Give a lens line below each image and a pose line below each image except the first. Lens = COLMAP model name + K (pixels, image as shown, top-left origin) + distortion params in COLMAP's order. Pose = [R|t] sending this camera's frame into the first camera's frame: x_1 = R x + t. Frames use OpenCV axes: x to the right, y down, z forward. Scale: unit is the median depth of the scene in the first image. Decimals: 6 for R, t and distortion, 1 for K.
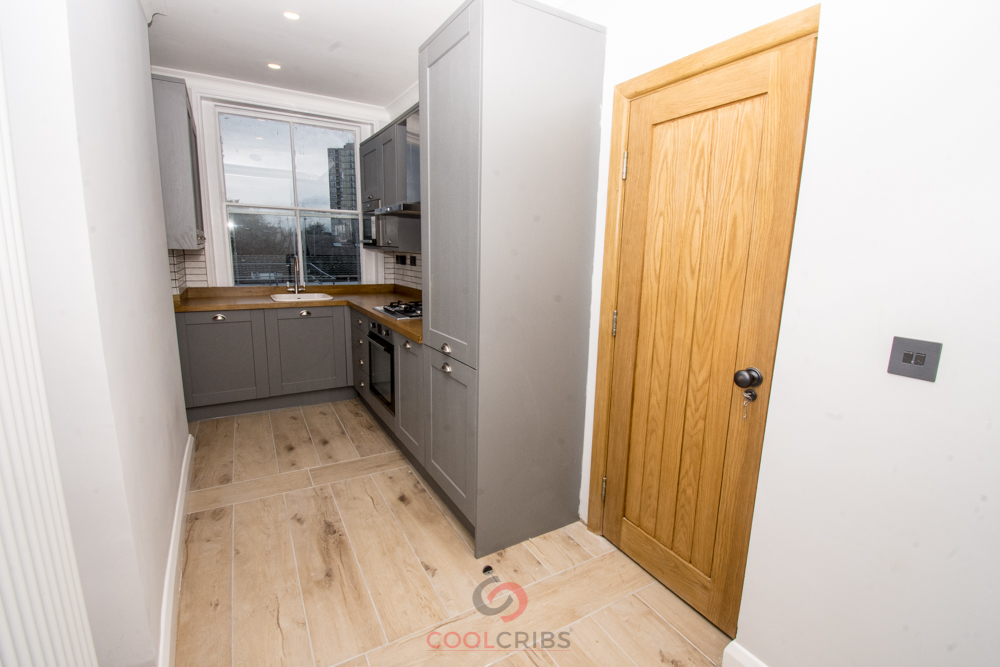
lens RADIAL K [[450.5, 0, 506.9], [0, 450.5, 334.0], [0, 0, 1]] dist [-0.012452, -0.007093]
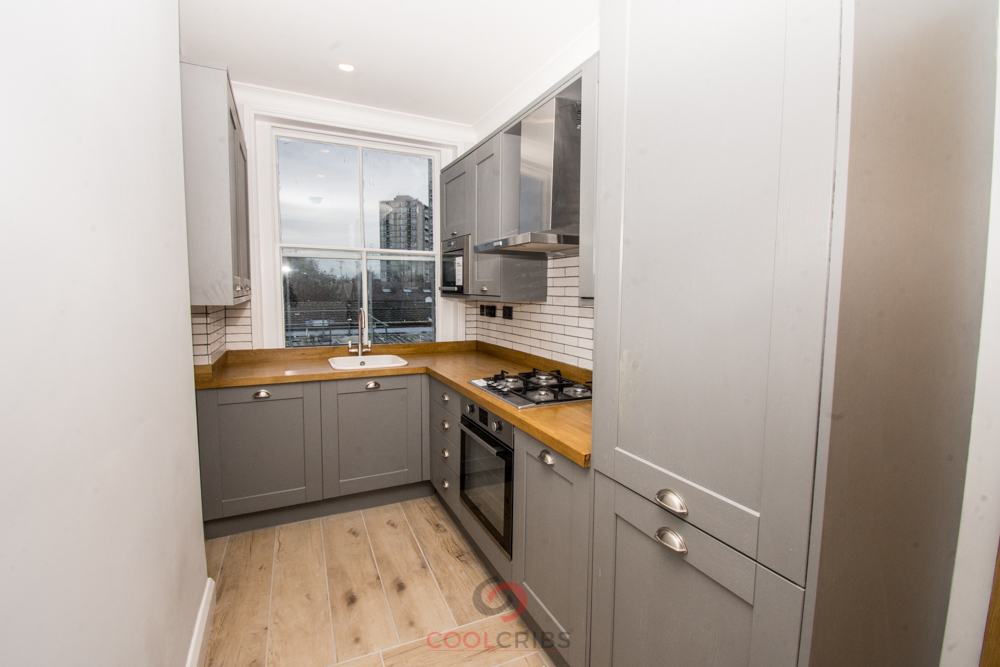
lens RADIAL K [[450.5, 0, 498.9], [0, 450.5, 331.3], [0, 0, 1]] dist [-0.012452, -0.007093]
pose [[0.994172, -0.007015, -0.107573, -0.187985], [-0.003808, 0.994973, -0.100074, -0.072367], [0.107734, 0.099901, 0.989148, 0.323549]]
